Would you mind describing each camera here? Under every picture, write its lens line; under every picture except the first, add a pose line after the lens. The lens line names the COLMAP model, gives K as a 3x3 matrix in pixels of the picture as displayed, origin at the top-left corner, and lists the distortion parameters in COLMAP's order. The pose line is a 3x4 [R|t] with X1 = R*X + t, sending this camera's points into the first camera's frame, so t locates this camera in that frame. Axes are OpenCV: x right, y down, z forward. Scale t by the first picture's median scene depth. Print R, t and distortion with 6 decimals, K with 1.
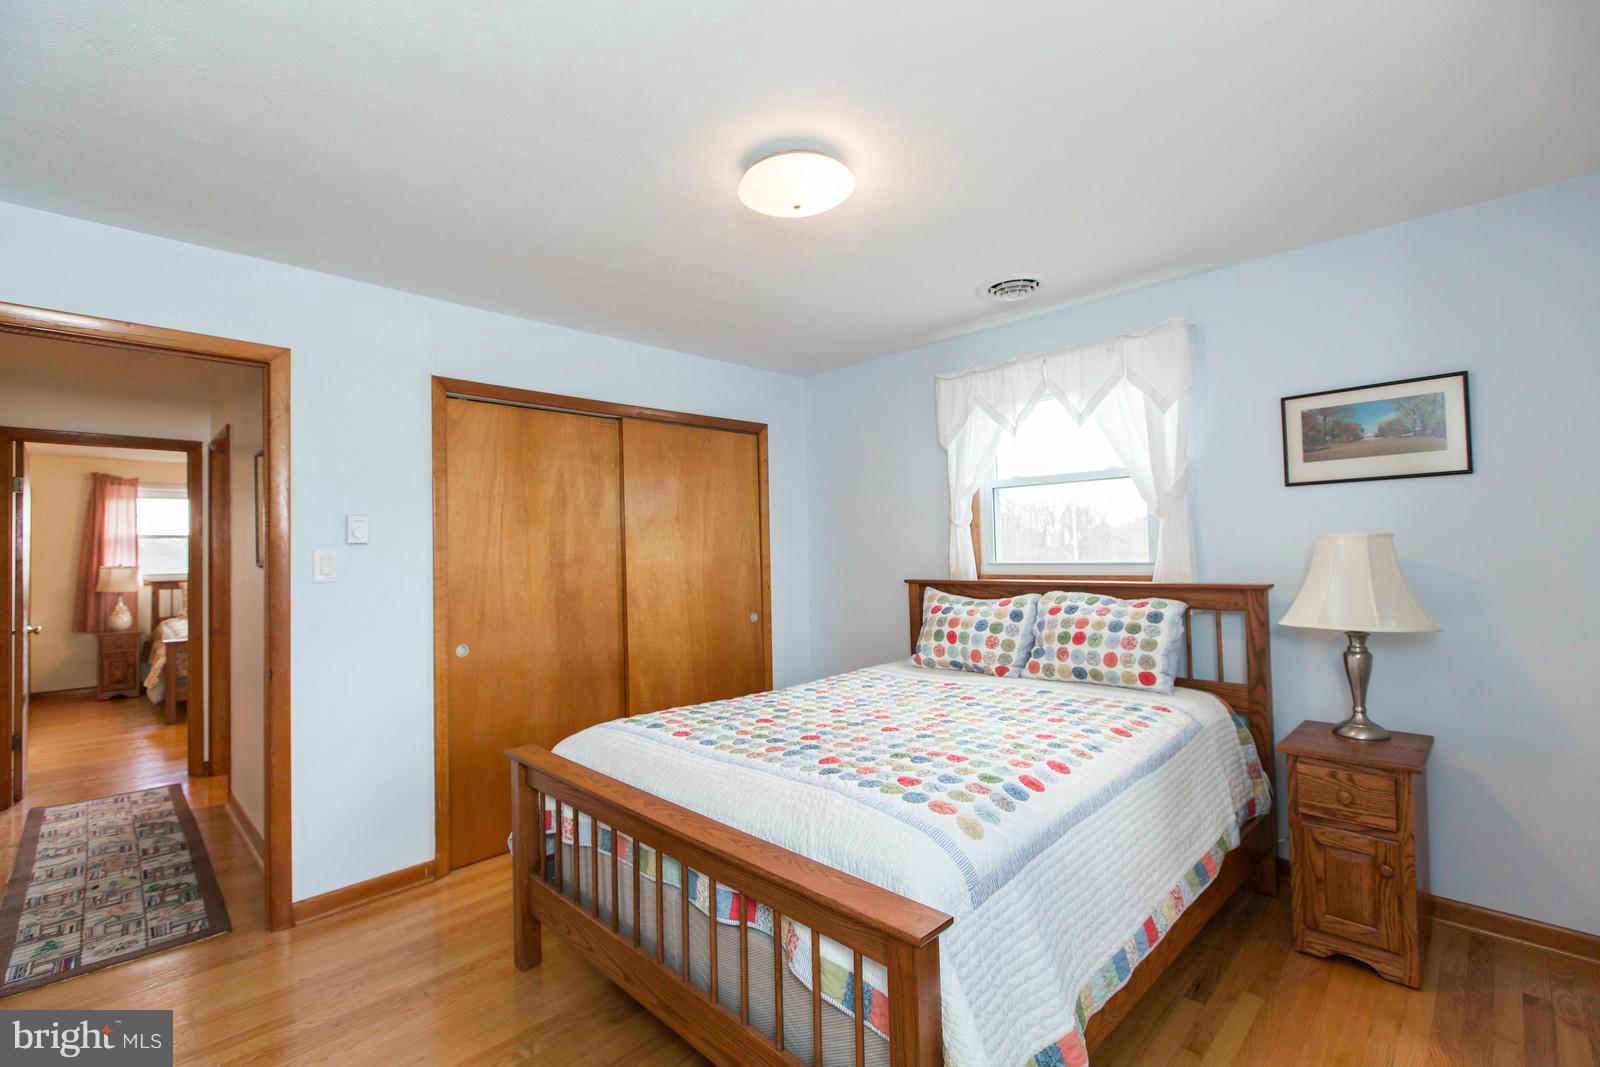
lens RADIAL K [[704.6, 0, 797.0], [0, 704.6, 535.0], [0, 0, 1]] dist [0.001893, 0.000297]
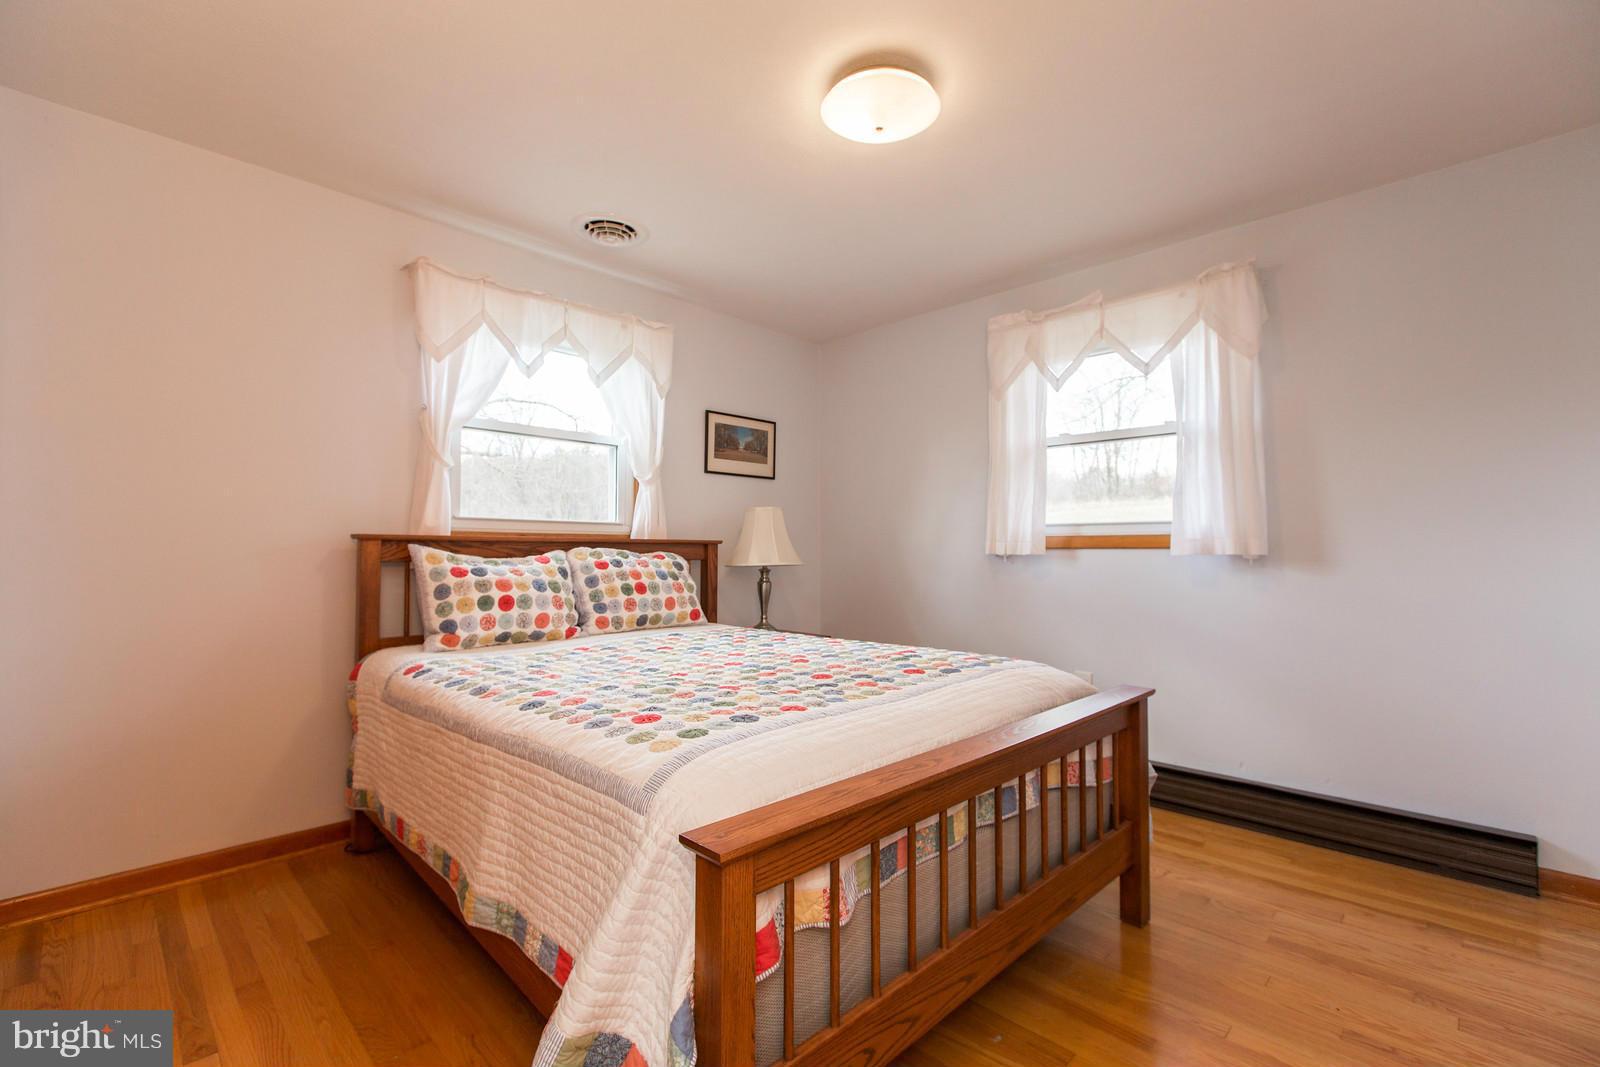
lens RADIAL K [[704.6, 0, 797.0], [0, 704.6, 535.0], [0, 0, 1]] dist [0.001893, 0.000297]
pose [[0.005715, 0.043315, 0.999045, -0.670335], [-0.031874, 0.998562, -0.043112, 0.104349], [-0.999476, -0.031597, 0.007087, 0.757230]]
